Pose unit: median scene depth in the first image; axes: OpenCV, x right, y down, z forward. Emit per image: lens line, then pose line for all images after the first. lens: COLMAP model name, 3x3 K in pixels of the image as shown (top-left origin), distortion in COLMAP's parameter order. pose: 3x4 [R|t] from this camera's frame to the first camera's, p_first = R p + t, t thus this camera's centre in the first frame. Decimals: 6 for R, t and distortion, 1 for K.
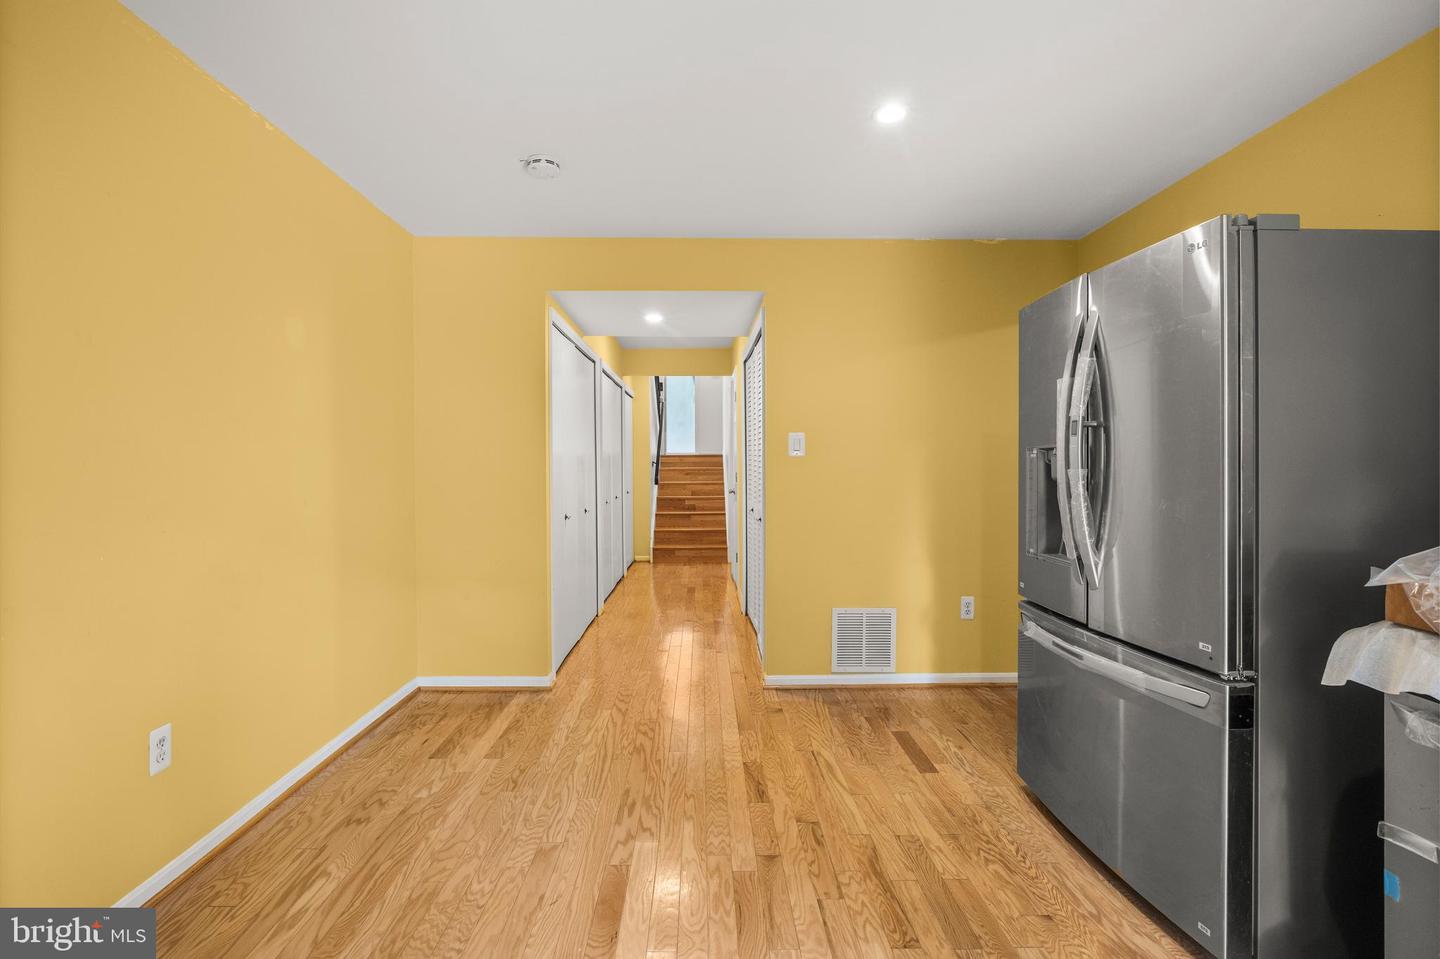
lens RADIAL K [[637.4, 0, 713.0], [0, 637.4, 463.6], [0, 0, 1]] dist [-0.005083, 0.001090]
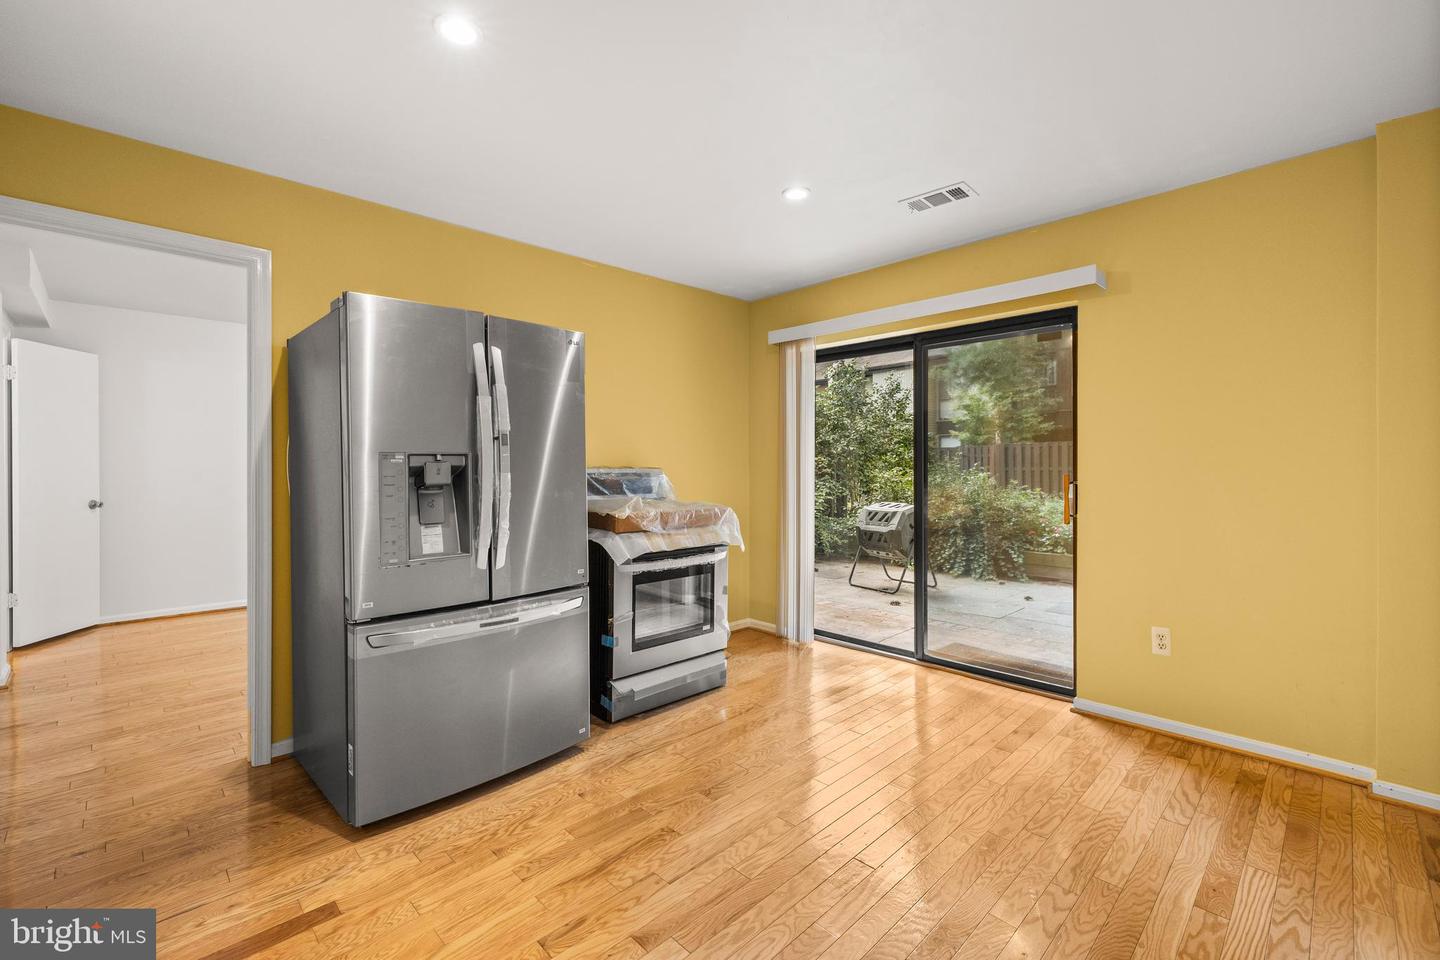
lens RADIAL K [[610.0, 0, 709.6], [0, 610.0, 470.9], [0, 0, 1]] dist [0.000894, 0.000911]
pose [[-0.680956, -0.002190, 0.732321, -0.582960], [0.005744, 0.999949, 0.008331, -0.003246], [-0.732302, 0.009879, -0.680908, 1.543434]]
